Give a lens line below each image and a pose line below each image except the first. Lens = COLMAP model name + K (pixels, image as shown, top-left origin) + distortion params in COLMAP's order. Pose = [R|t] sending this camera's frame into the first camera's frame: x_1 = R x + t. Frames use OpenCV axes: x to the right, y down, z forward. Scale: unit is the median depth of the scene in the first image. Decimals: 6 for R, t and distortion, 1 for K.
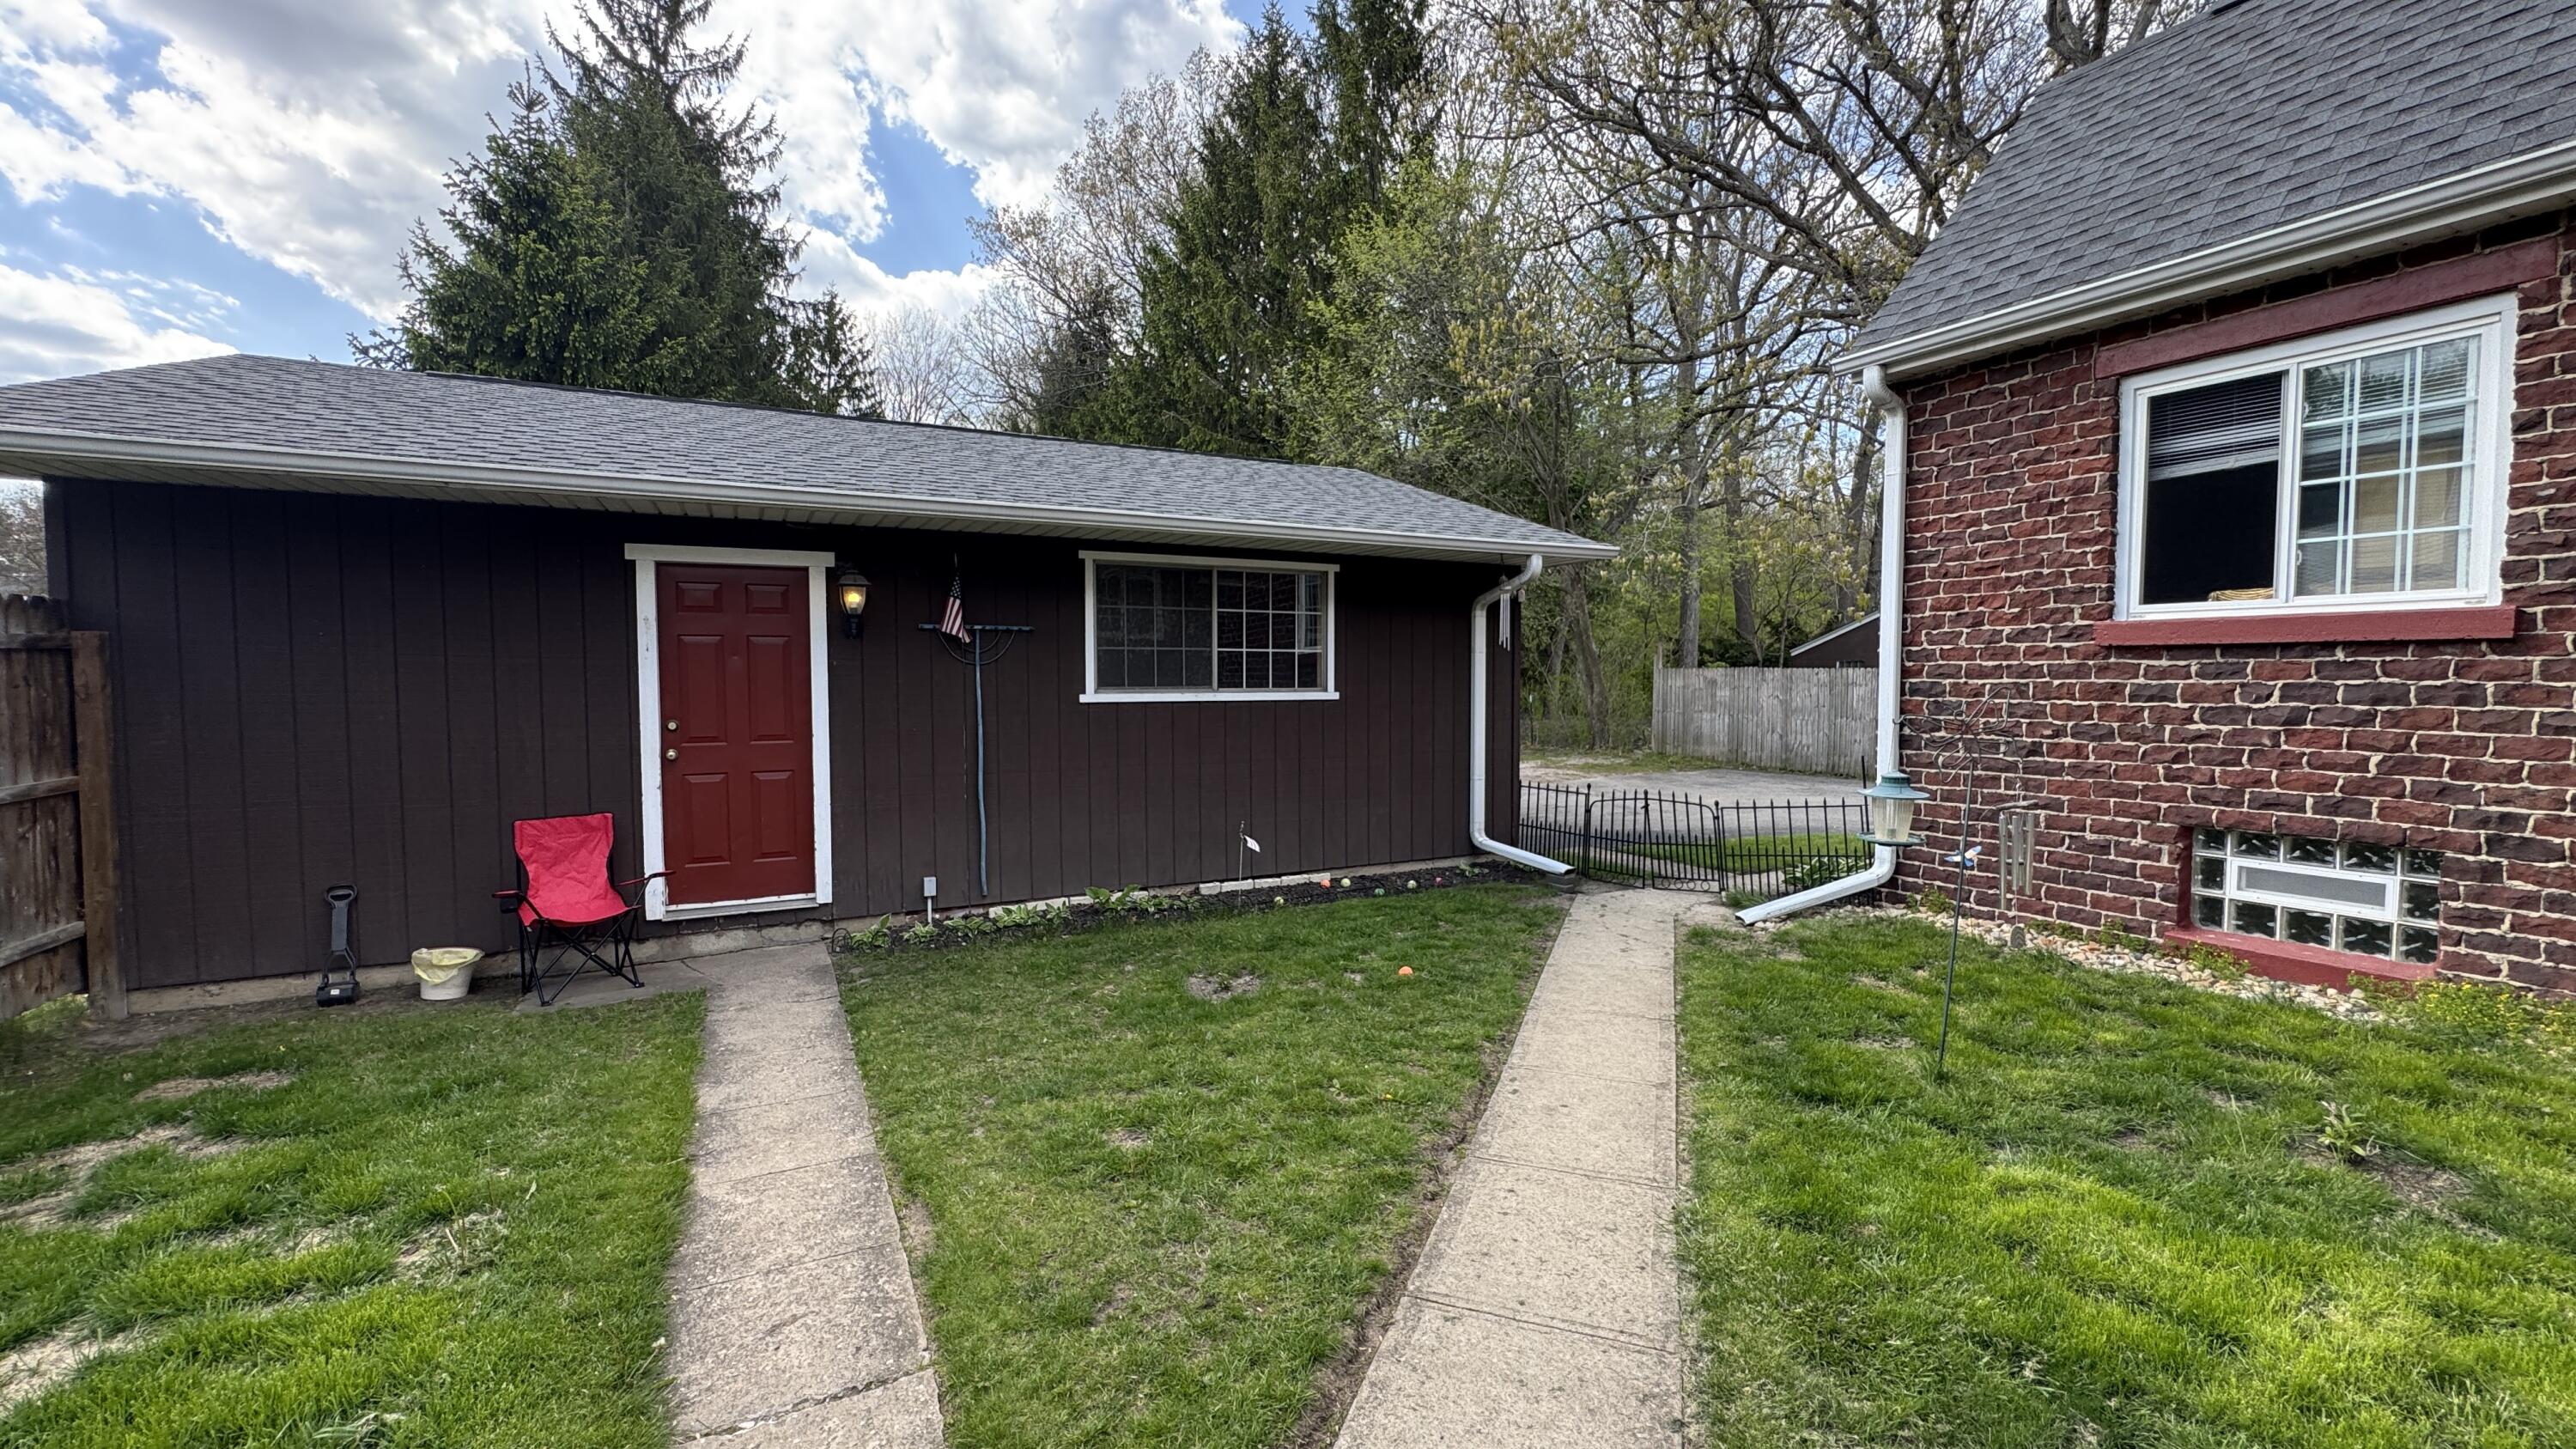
lens RADIAL K [[1020.8, 0, 1287.5], [0, 1020.8, 722.7], [0, 0, 1]] dist [-0.005162, 0.000651]
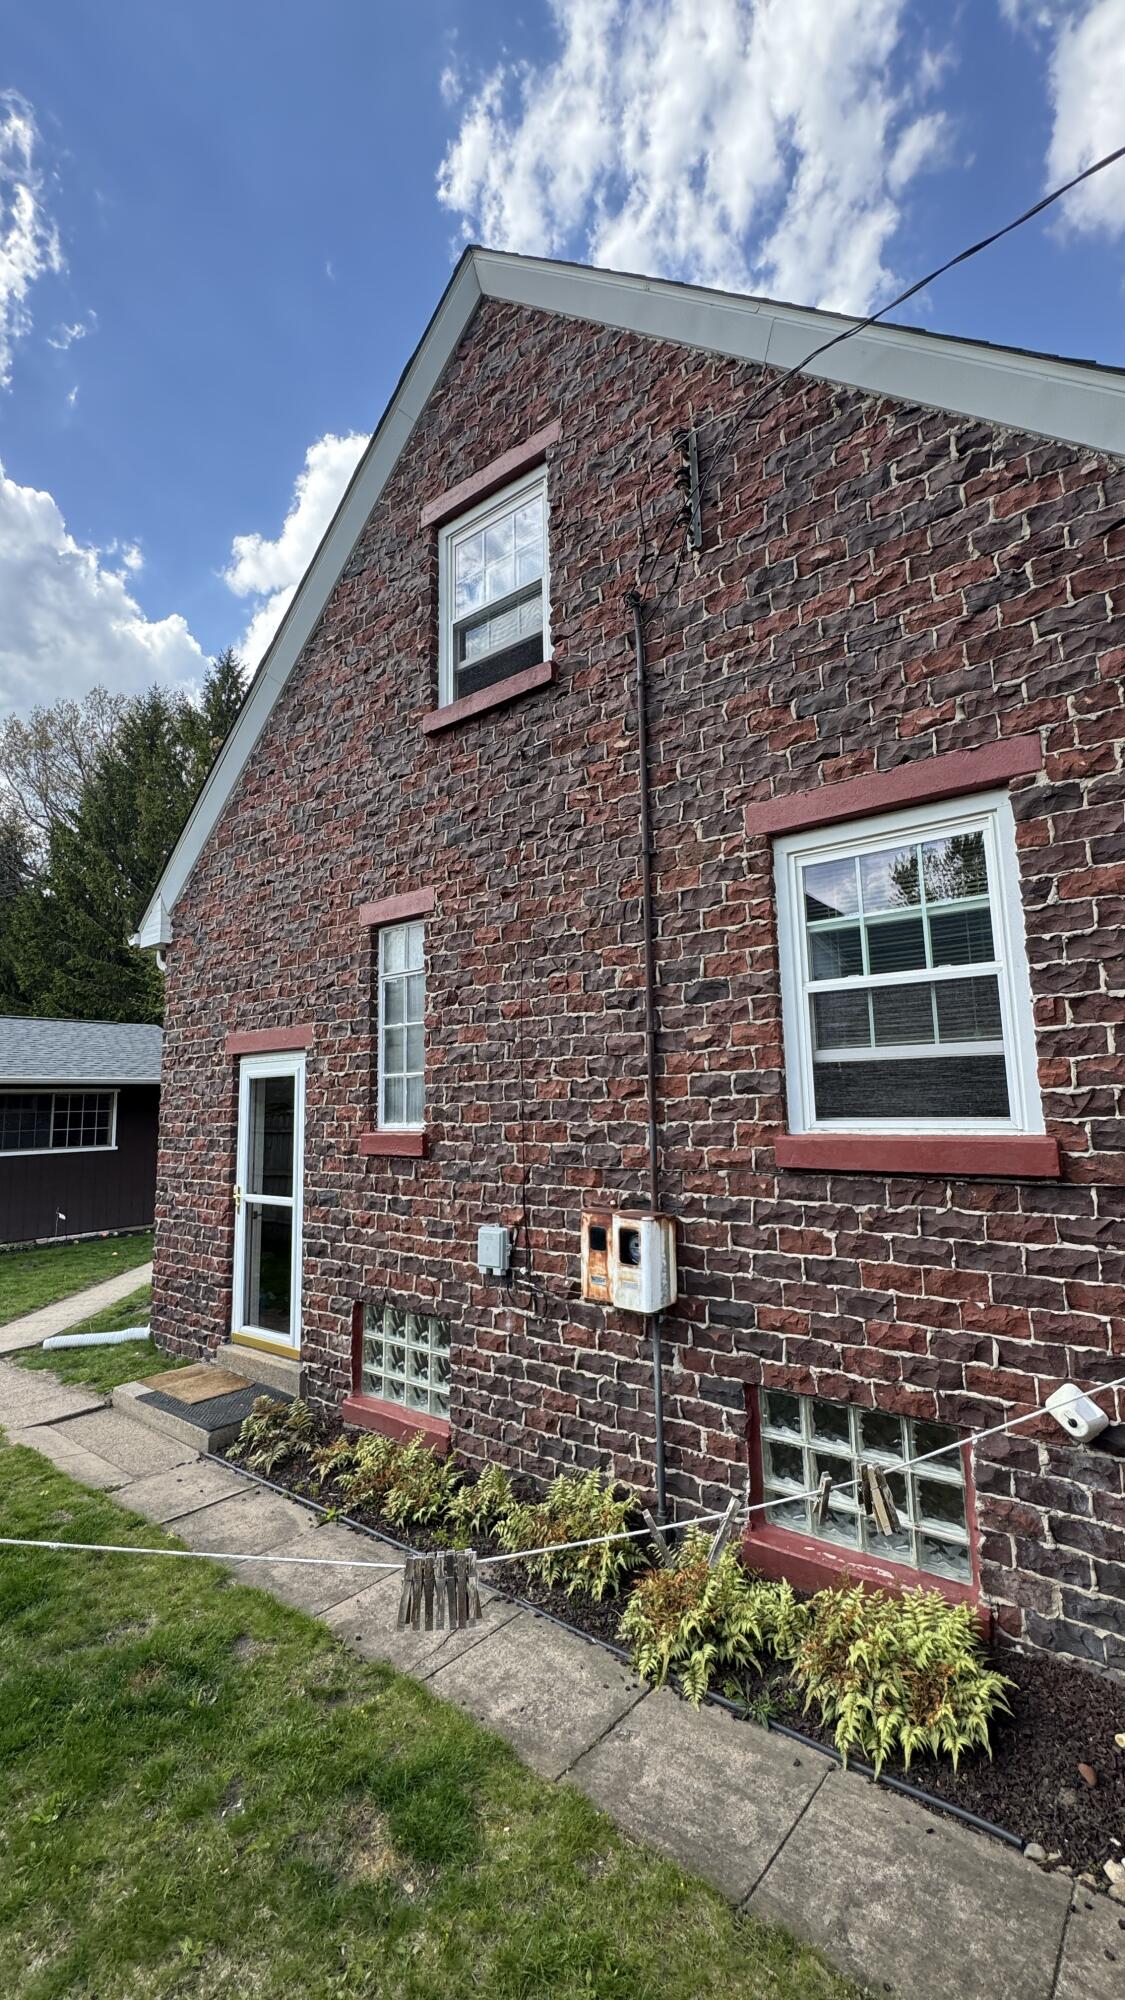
lens RADIAL K [[792.4, 0, 564.5], [0, 792.4, 1001.2], [0, 0, 1]] dist [-0.005162, 0.000651]
pose [[0.903834, 0.033930, 0.426537, 0.192279], [0.041883, 0.985049, -0.167108, -0.013116], [-0.425829, 0.168902, 0.888899, -1.045672]]
